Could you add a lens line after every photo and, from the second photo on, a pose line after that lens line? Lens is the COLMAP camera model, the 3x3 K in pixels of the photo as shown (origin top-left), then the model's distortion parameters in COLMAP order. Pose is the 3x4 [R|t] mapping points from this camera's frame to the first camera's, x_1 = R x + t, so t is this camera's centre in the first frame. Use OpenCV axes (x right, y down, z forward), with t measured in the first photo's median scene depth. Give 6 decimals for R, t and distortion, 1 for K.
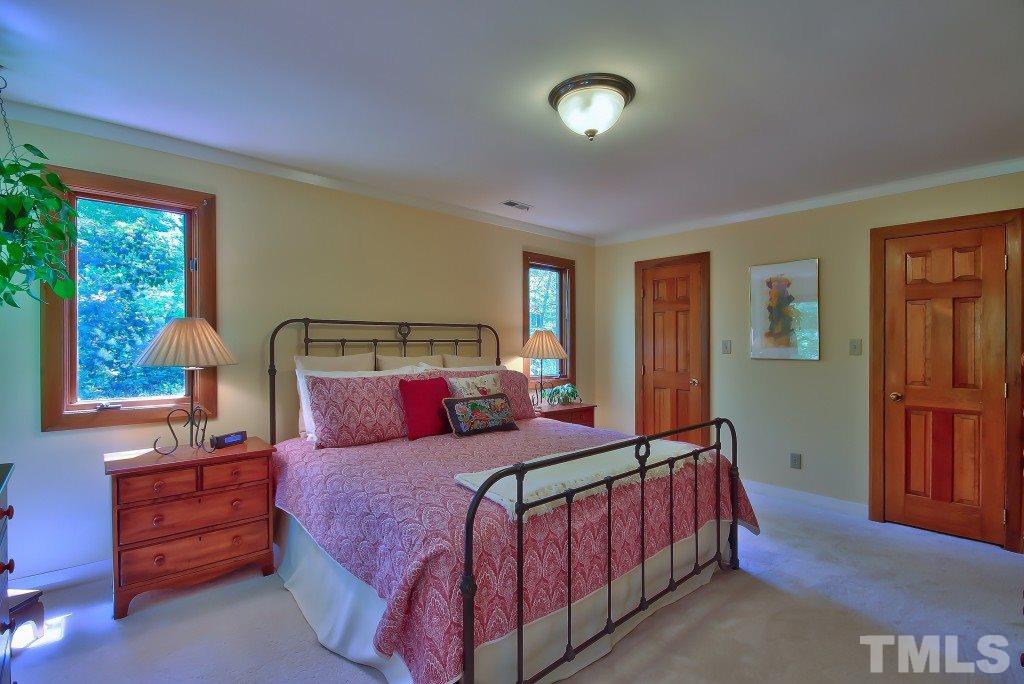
lens RADIAL K [[474.0, 0, 506.7], [0, 474.0, 347.0], [0, 0, 1]] dist [-0.000871, -0.000668]
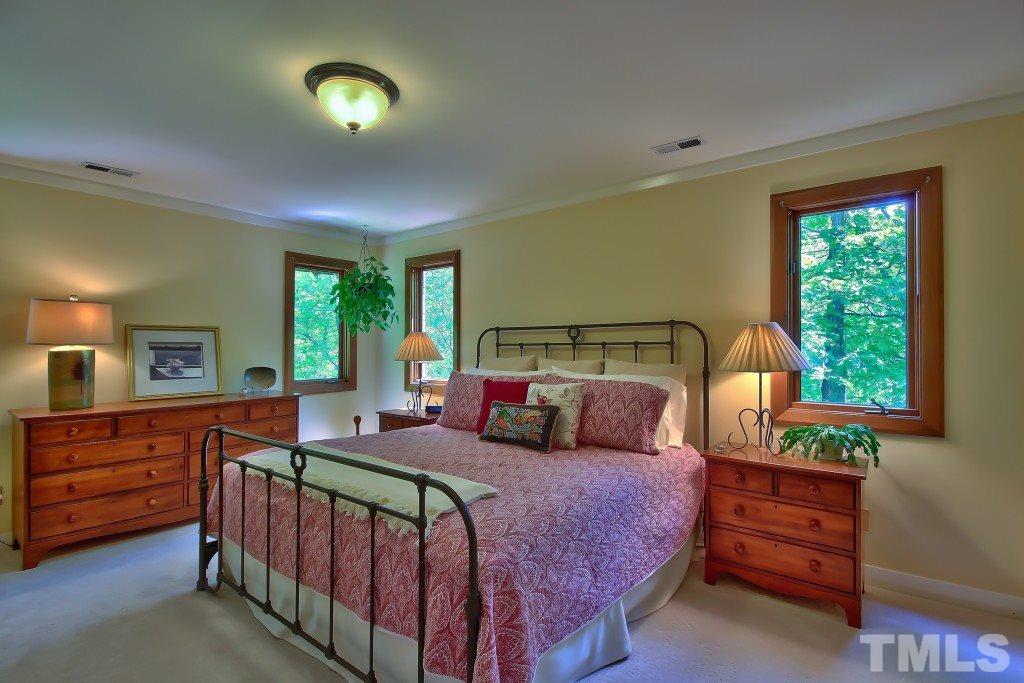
lens RADIAL K [[497.0, 0, 504.4], [0, 497.0, 339.4], [0, 0, 1]] dist [0.003712, 0.000192]
pose [[0.153180, -0.016399, -0.988062, 0.859270], [-0.002570, 0.999852, -0.016993, -0.004894], [0.988195, 0.005143, 0.153115, 0.785627]]
